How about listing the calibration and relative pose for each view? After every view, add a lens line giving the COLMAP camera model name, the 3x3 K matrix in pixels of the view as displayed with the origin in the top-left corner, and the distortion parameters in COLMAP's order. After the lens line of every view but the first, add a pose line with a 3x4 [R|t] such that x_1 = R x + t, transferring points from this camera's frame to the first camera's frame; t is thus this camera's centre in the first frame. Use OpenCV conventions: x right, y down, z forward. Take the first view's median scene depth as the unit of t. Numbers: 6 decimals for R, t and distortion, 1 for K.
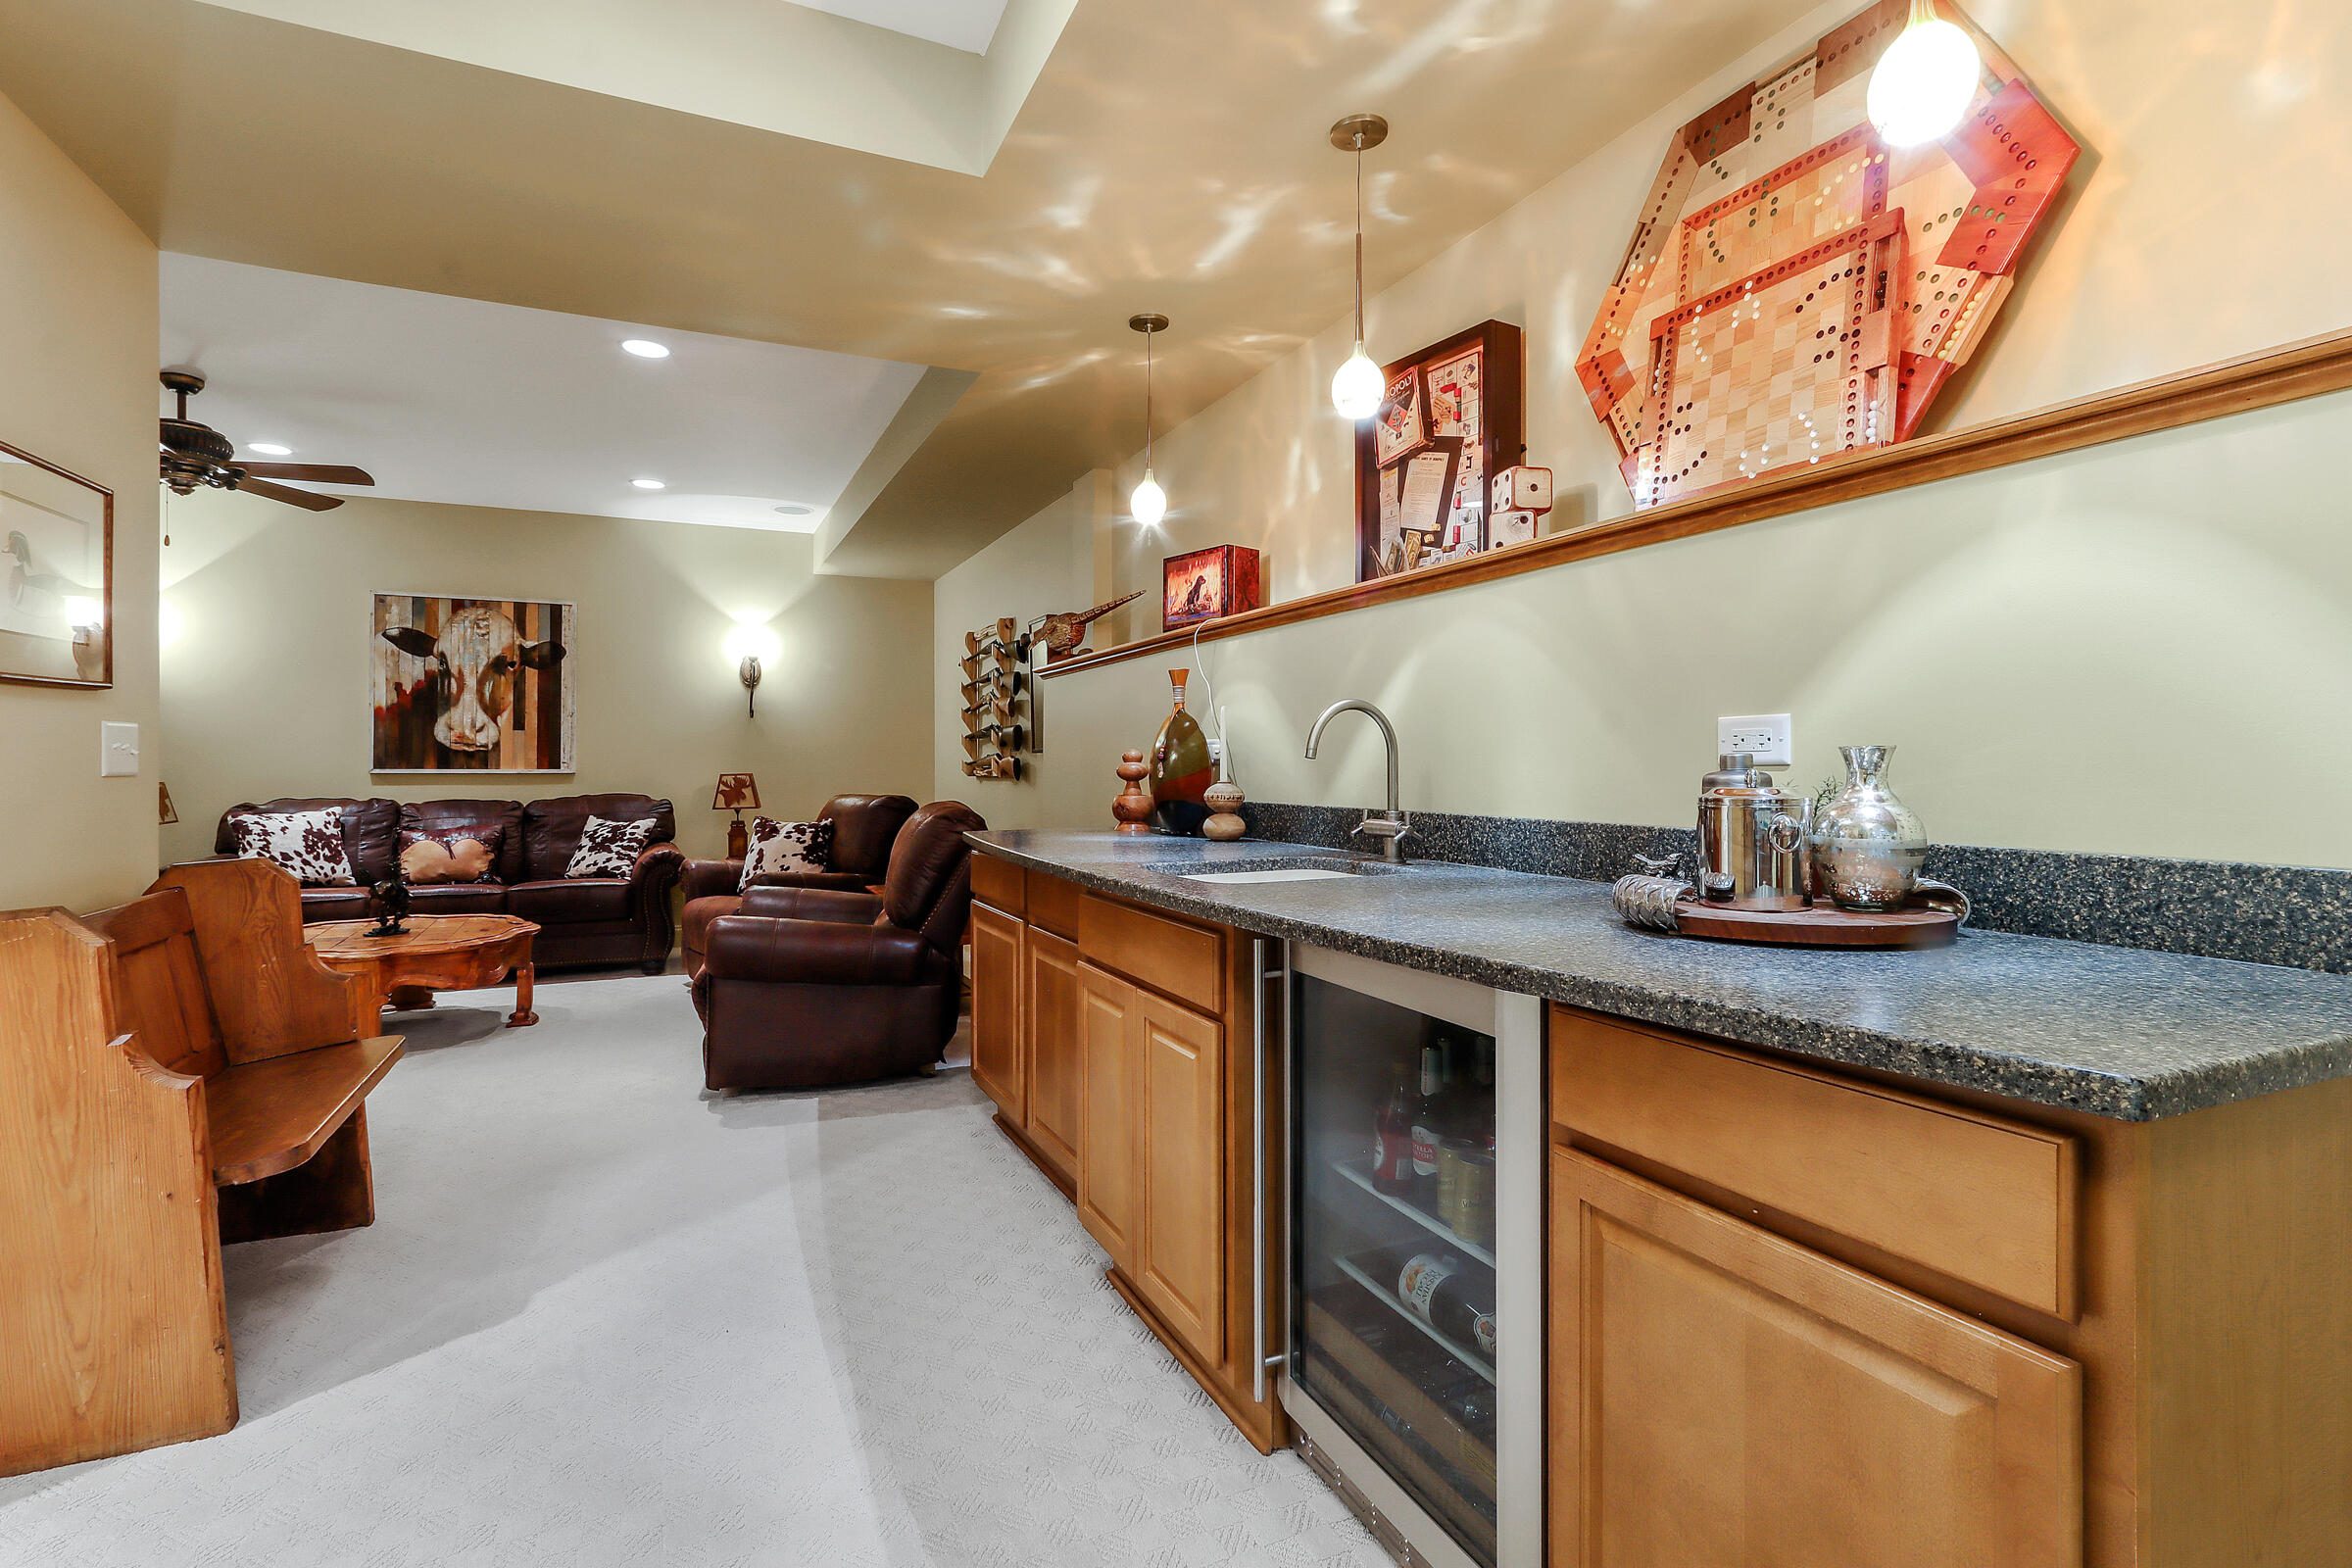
lens RADIAL K [[1114.4, 0, 1170.4], [0, 1114.4, 769.3], [0, 0, 1]] dist [0.008913, 0.002916]
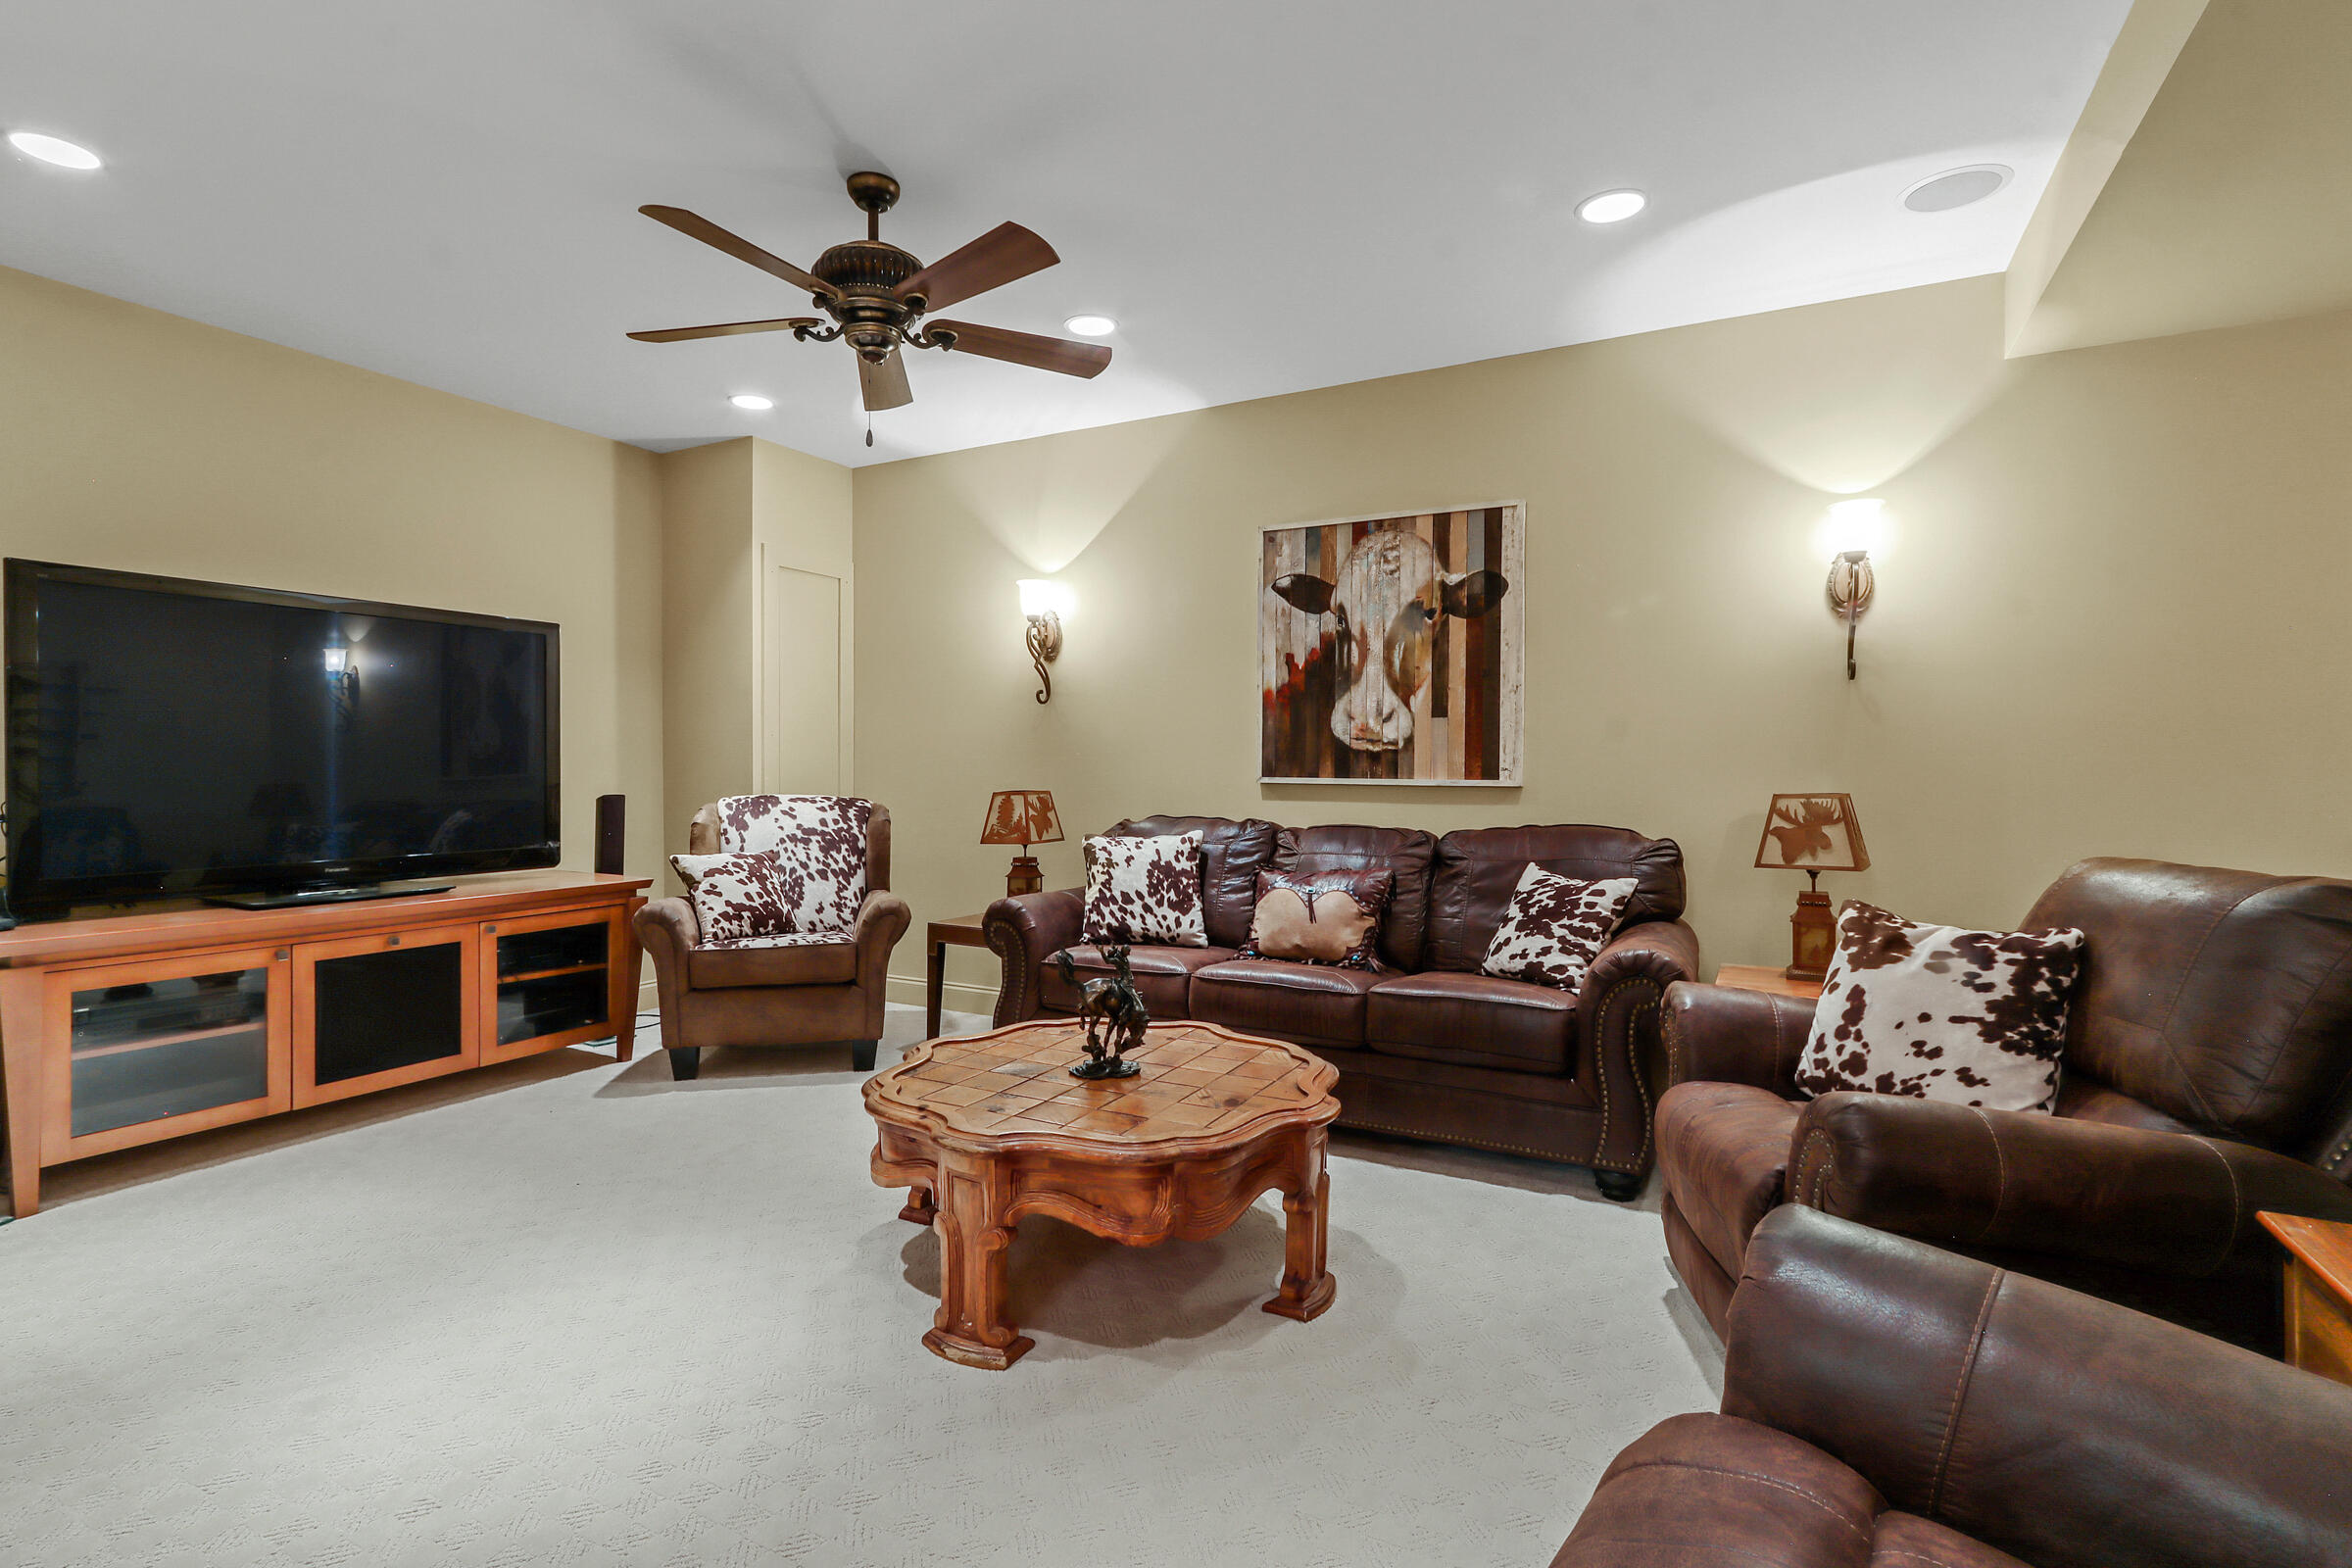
lens RADIAL K [[1114.4, 0, 1138.8], [0, 1114.4, 762.2], [0, 0, 1]] dist [0.008913, 0.002916]
pose [[0.580792, -0.000906, -0.814051, -0.178288], [-0.009059, 0.999930, -0.007576, -0.003517], [0.814002, 0.011775, 0.580743, 0.521884]]
